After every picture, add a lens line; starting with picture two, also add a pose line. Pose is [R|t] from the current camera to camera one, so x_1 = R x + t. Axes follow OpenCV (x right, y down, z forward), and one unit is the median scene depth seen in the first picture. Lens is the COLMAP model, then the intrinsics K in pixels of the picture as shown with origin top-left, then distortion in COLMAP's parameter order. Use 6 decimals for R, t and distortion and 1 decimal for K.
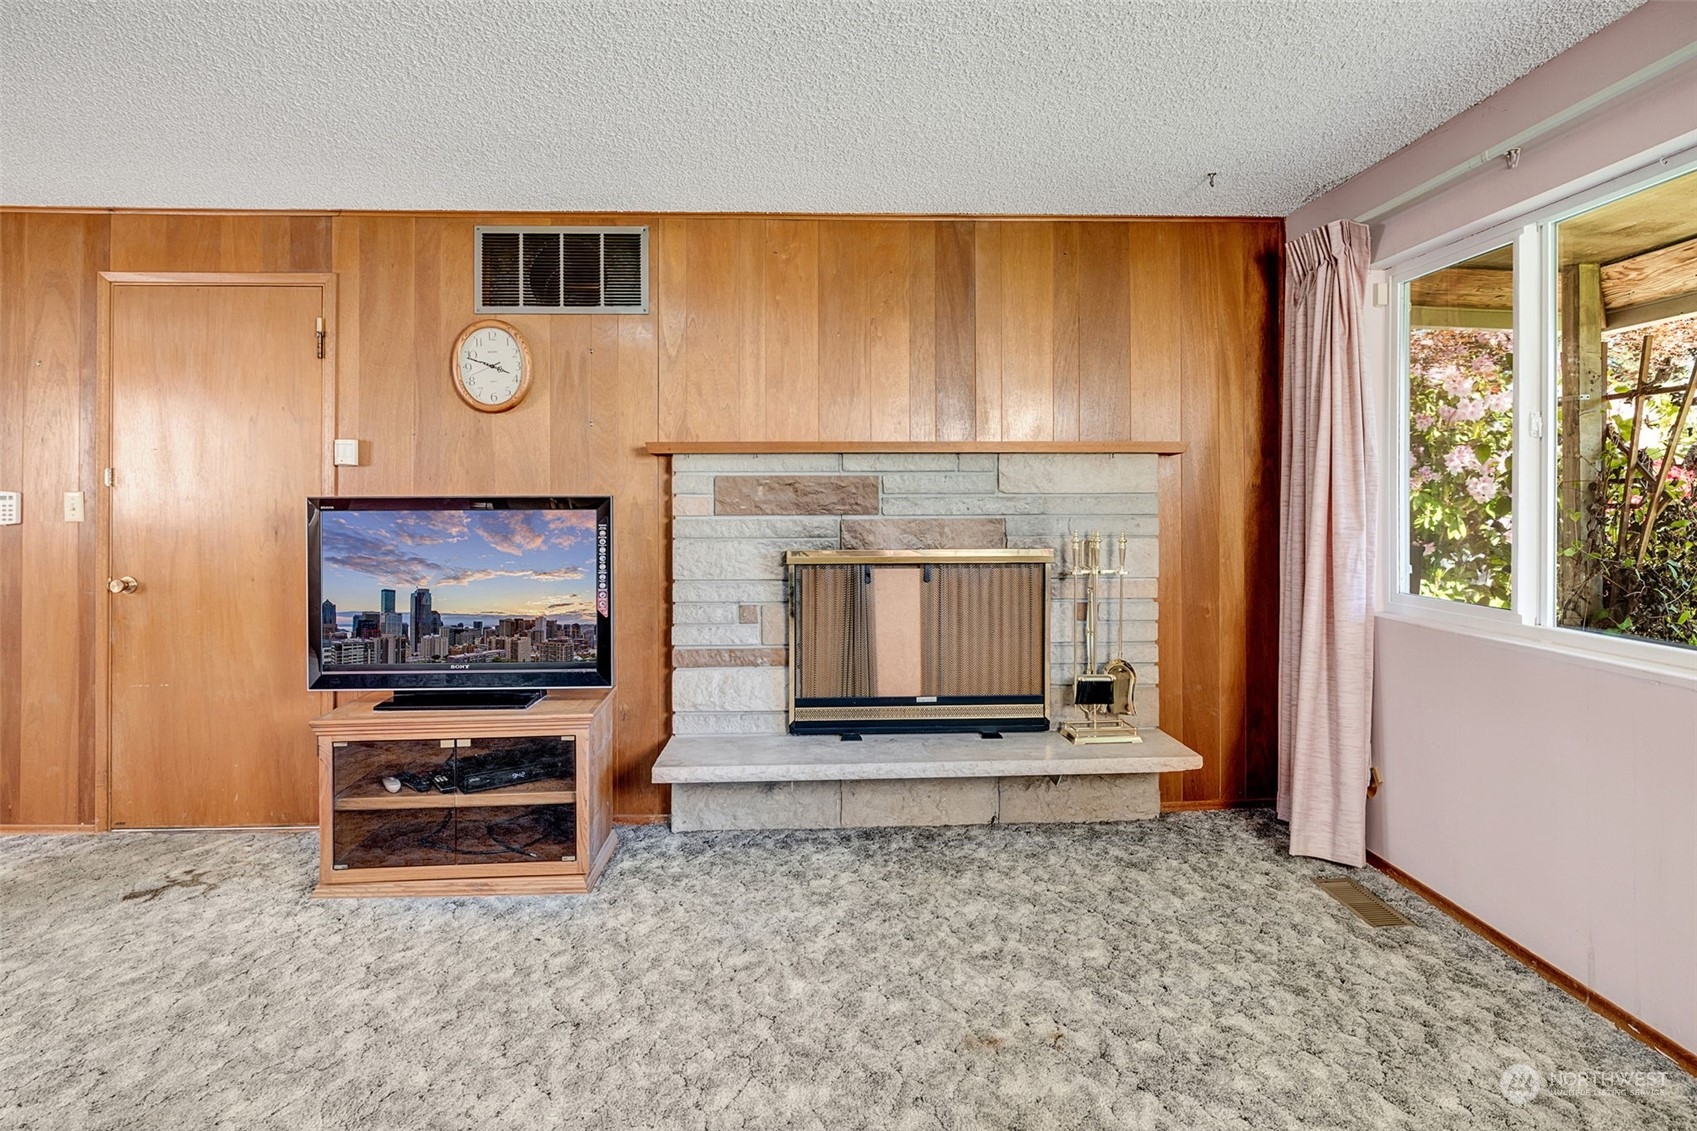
lens RADIAL K [[902.2, 0, 846.6], [0, 902.2, 495.6], [0, 0, 1]] dist [-0.001516, 0.000002]
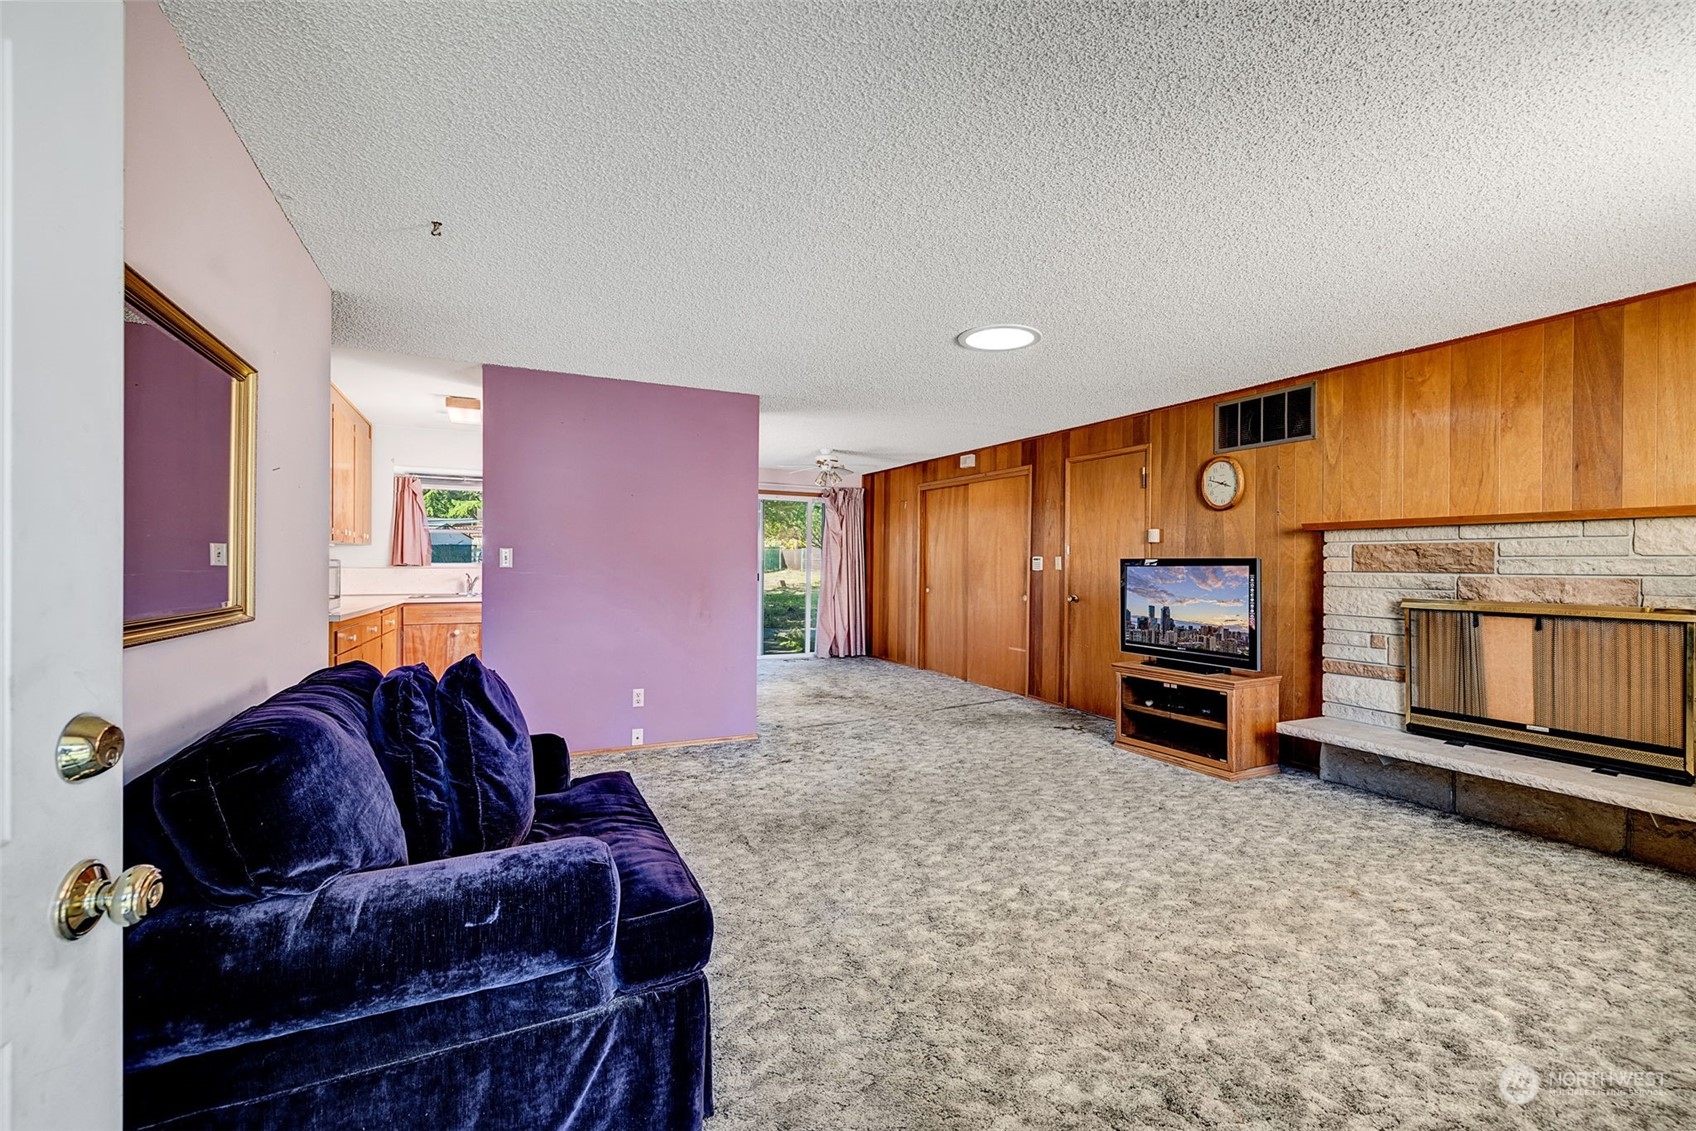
lens RADIAL K [[712.6, 0, 848.4], [0, 712.6, 555.9], [0, 0, 1]] dist [0.000903, 0.000052]
pose [[0.403765, -0.003533, -0.914856, 0.582704], [0.000735, 0.999993, -0.003538, 0.000043], [0.914862, 0.000756, 0.403765, -0.214765]]
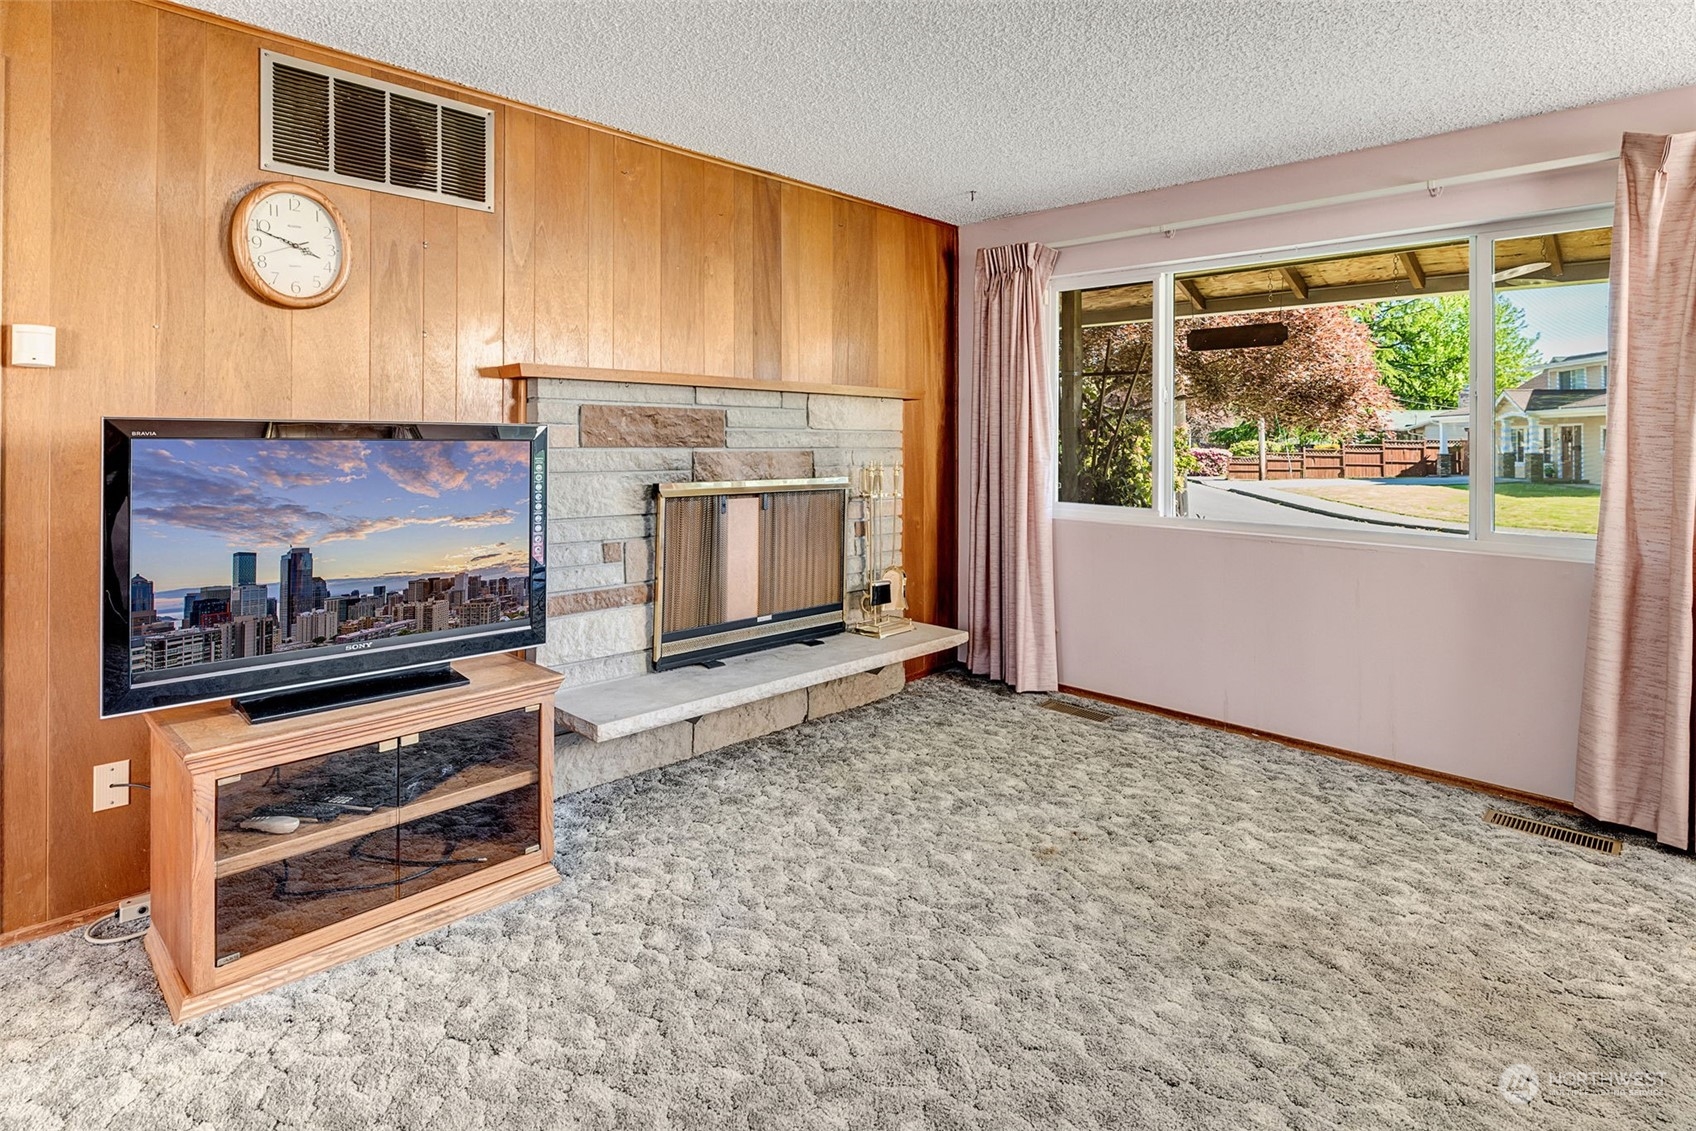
lens RADIAL K [[887.1, 0, 840.7], [0, 887.1, 427.3], [0, 0, 1]] dist [-0.001276, 0.000052]
pose [[0.732655, 0.019051, 0.680333, -0.569102], [-0.018762, 0.999794, -0.007792, 0.003617], [-0.680341, -0.007055, 0.732861, 0.160454]]
